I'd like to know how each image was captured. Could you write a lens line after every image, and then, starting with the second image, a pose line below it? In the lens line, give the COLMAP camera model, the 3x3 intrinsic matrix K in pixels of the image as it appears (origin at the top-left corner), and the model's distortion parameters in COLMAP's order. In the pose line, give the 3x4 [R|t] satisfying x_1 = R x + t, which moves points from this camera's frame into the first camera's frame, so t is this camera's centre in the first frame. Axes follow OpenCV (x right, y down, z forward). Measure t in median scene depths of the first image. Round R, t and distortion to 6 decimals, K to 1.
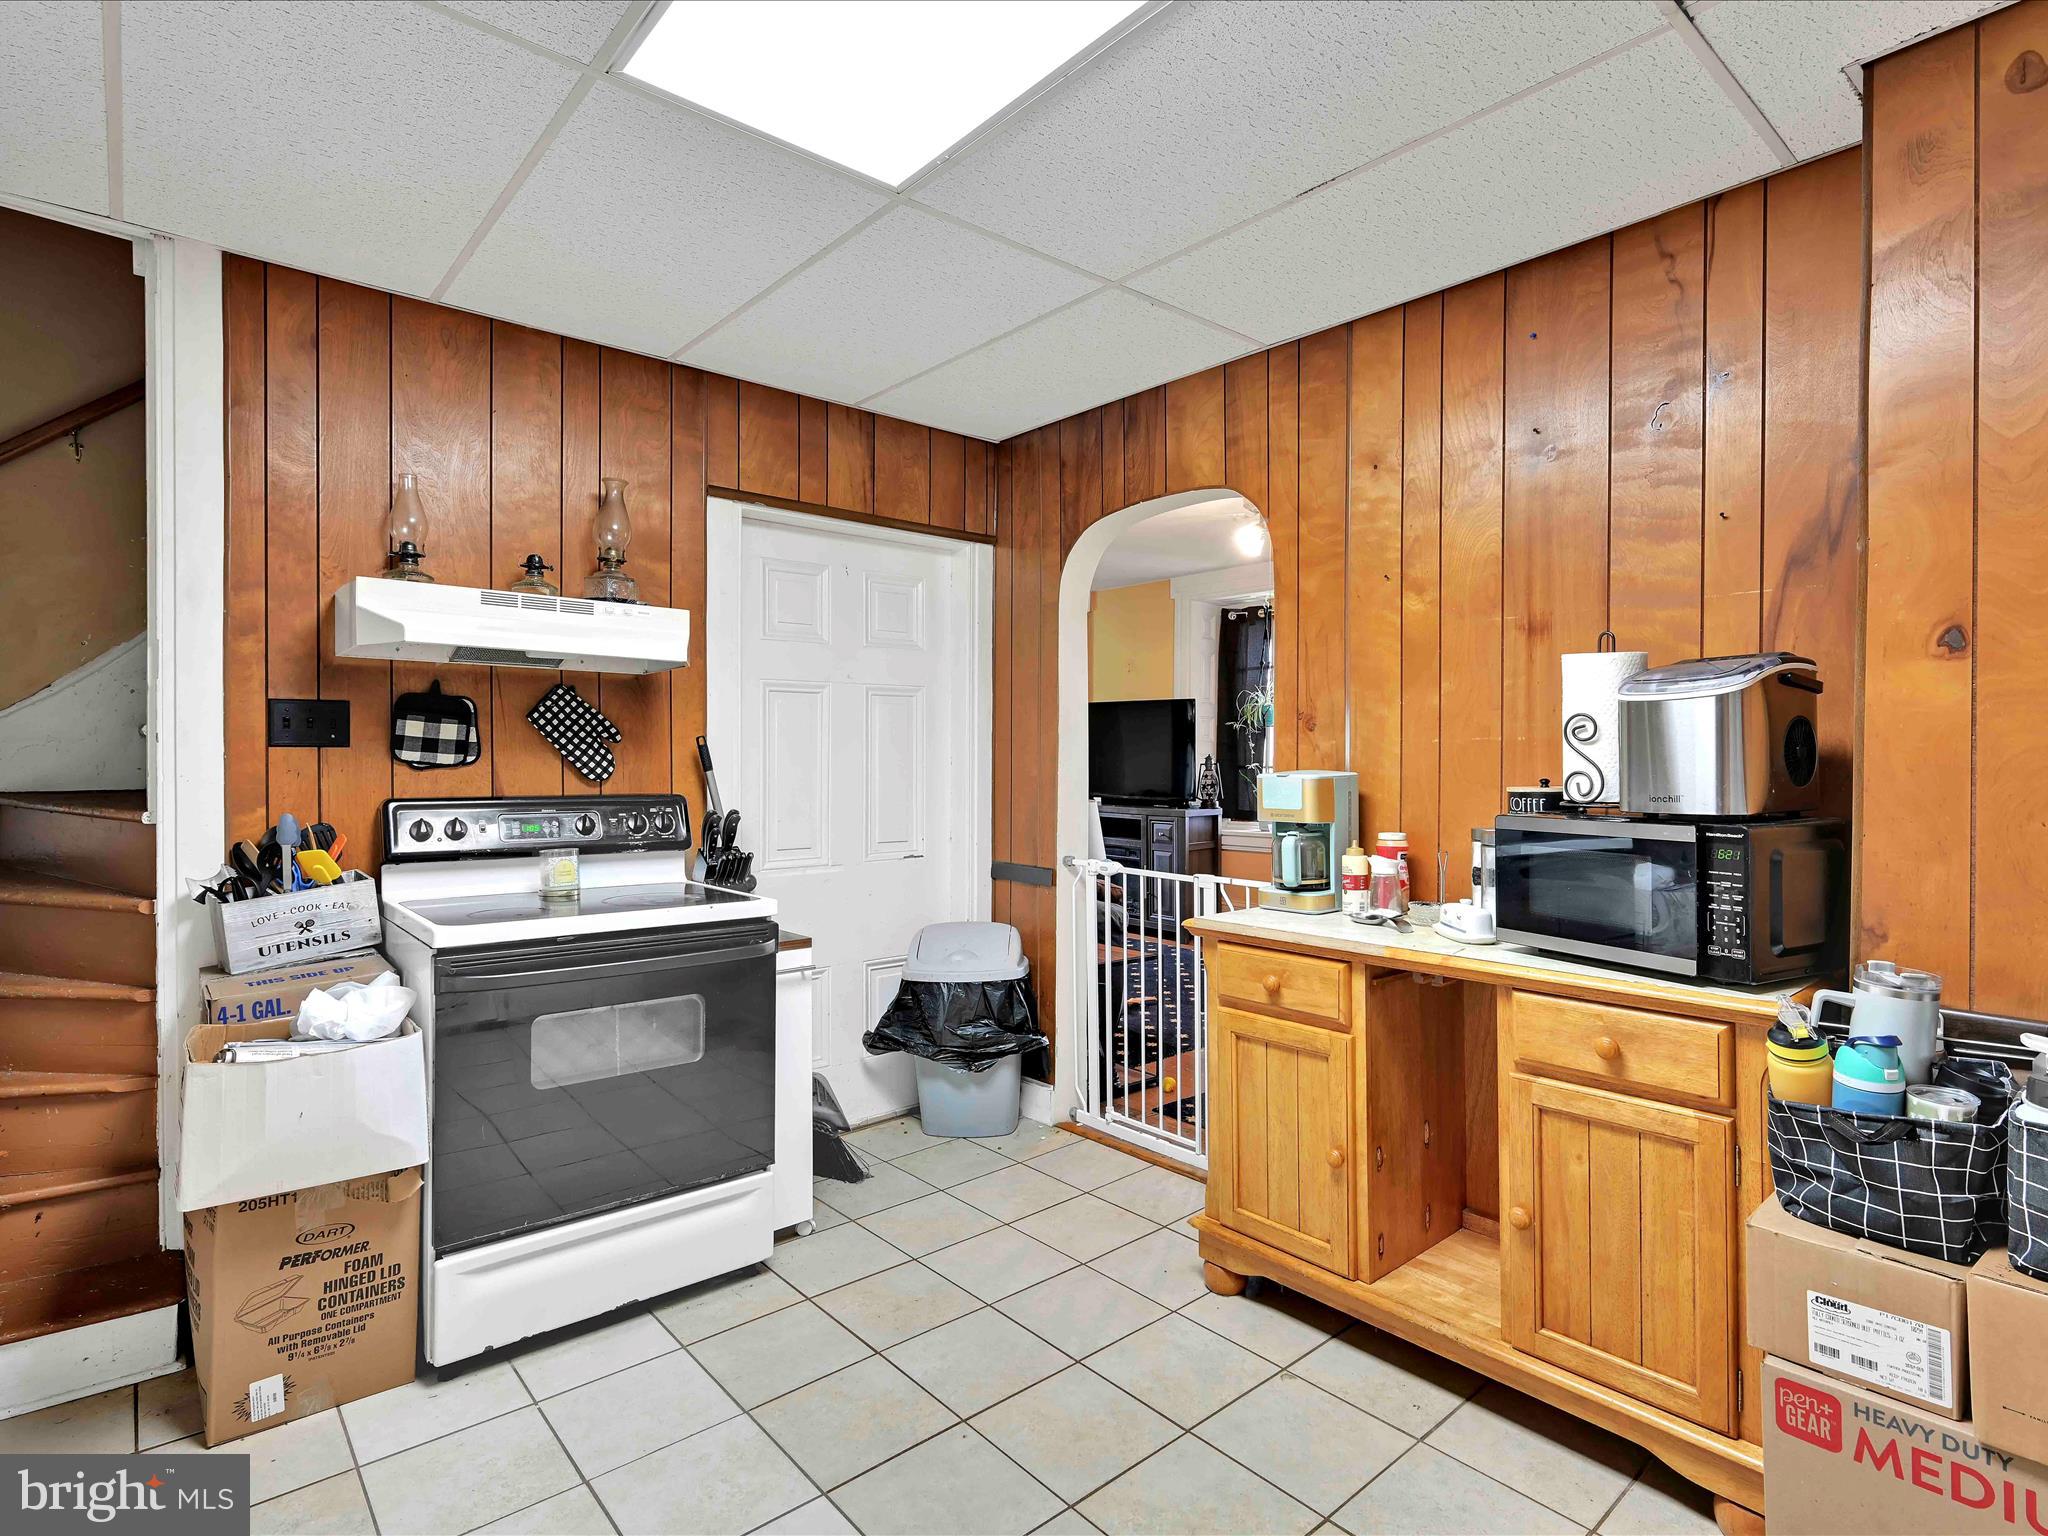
lens RADIAL K [[1066.0, 0, 1026.9], [0, 1066.0, 763.8], [0, 0, 1]] dist [0.000000, -0.000563]
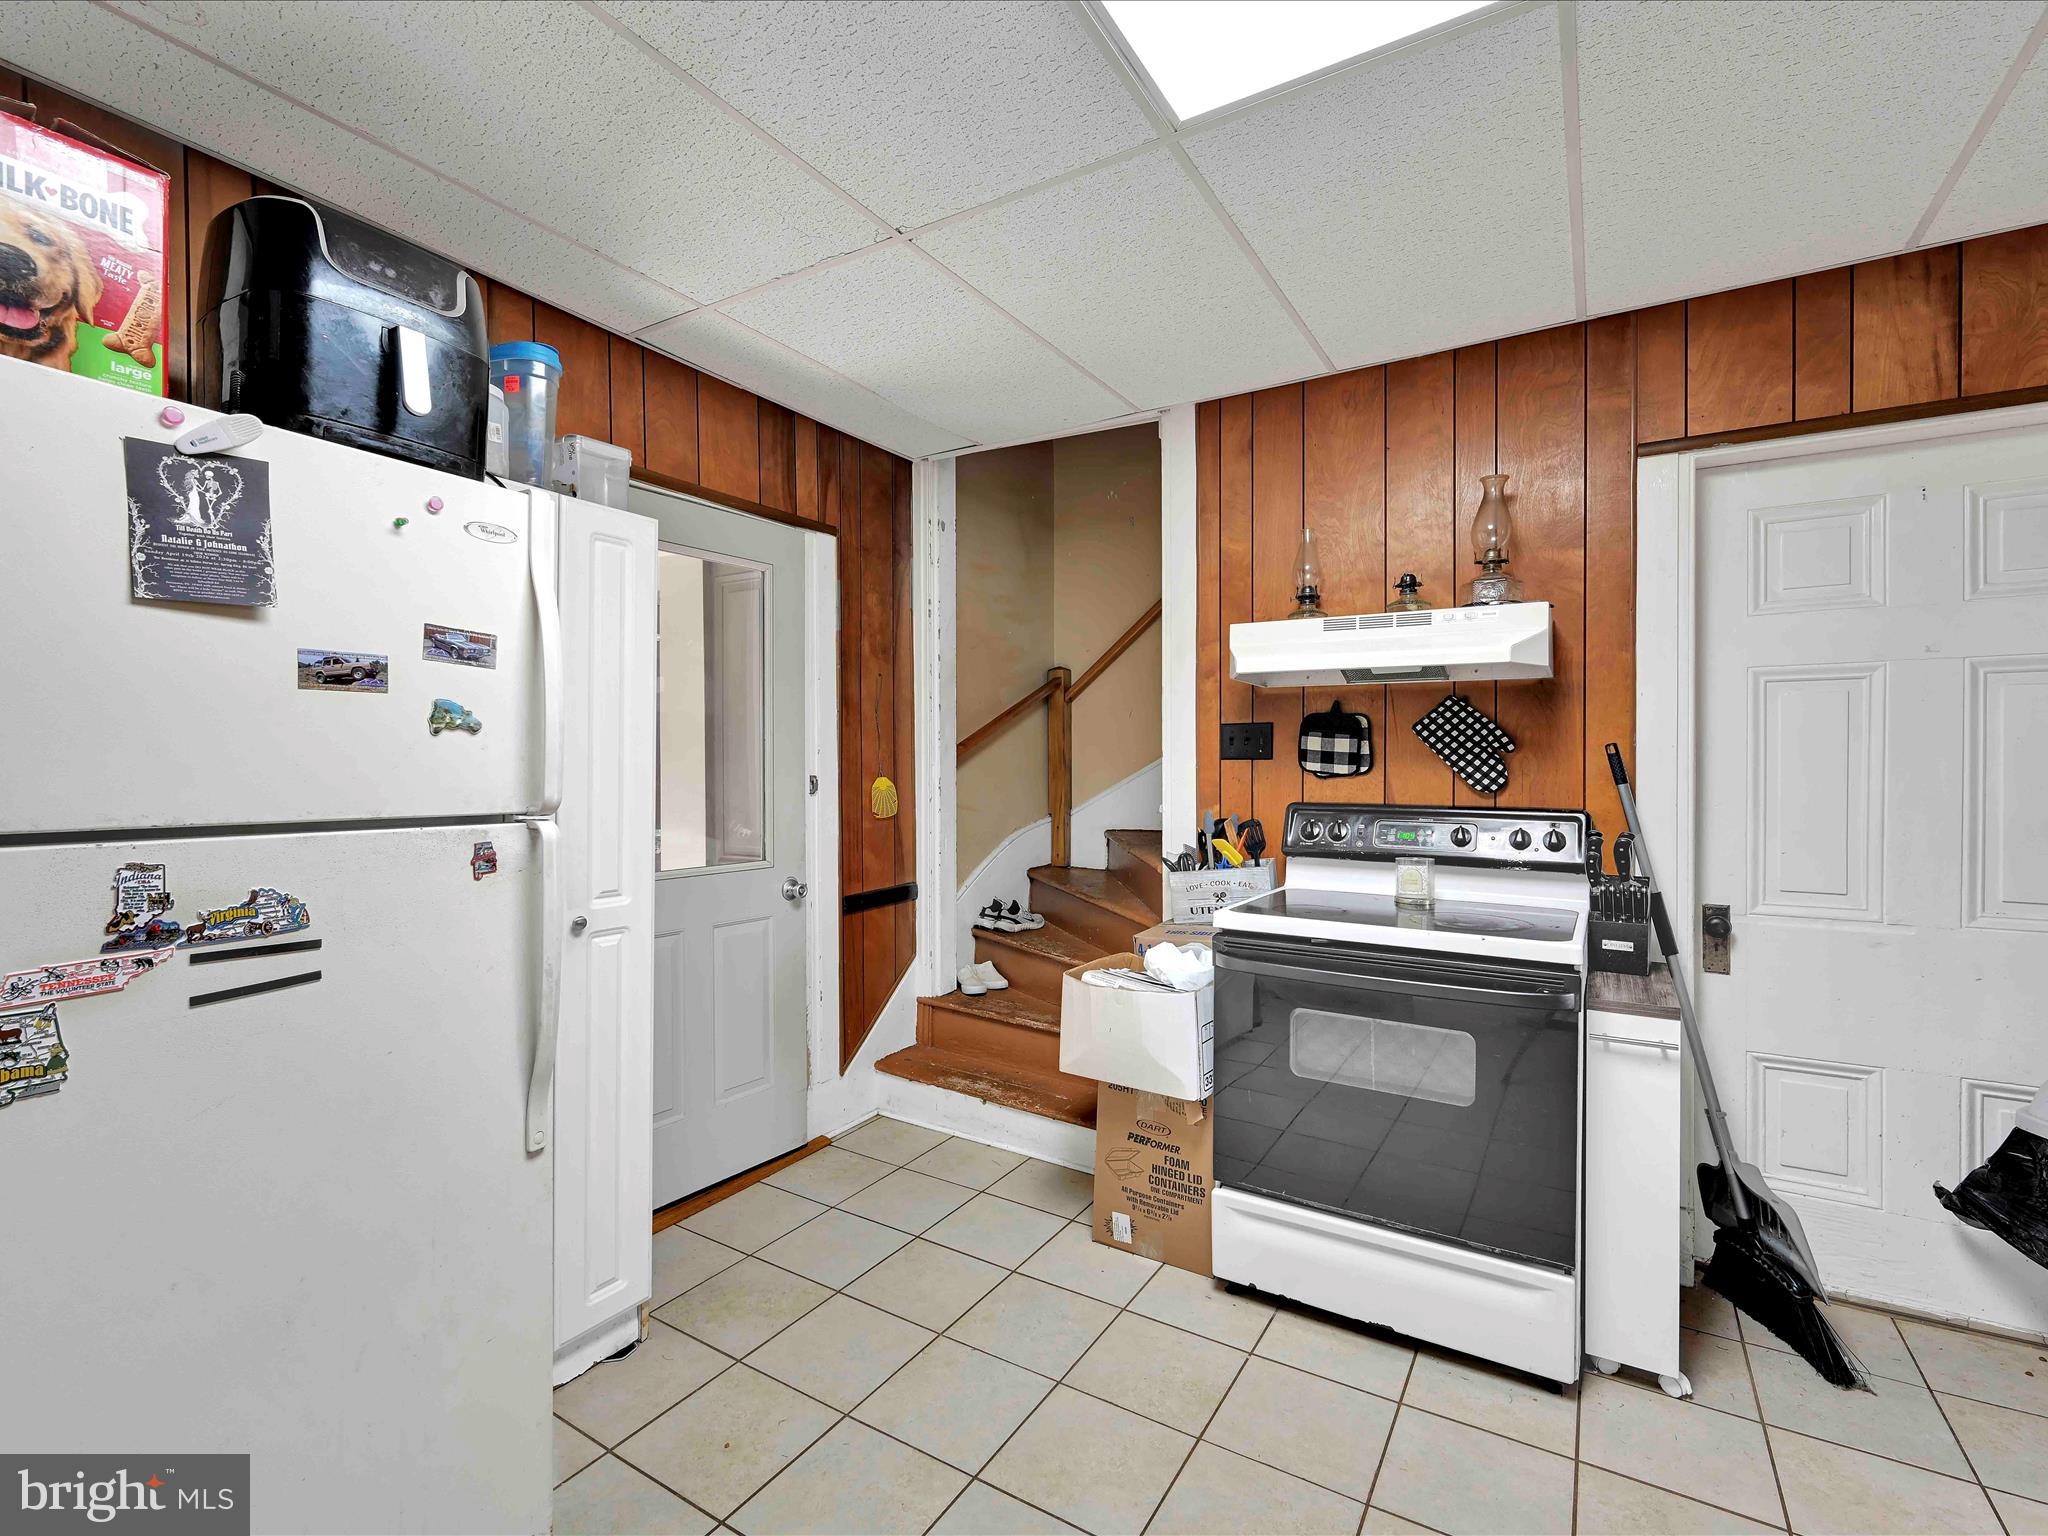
lens RADIAL K [[929.0, 0, 1024.0], [0, 929.0, 768.0], [0, 0, 1]] dist [-0.004412, -0.000870]
pose [[0.301803, 0.002655, -0.953367, 0.291130], [-0.006357, 0.999979, 0.000773, -0.004387], [0.953349, 0.005828, 0.301813, 0.367237]]
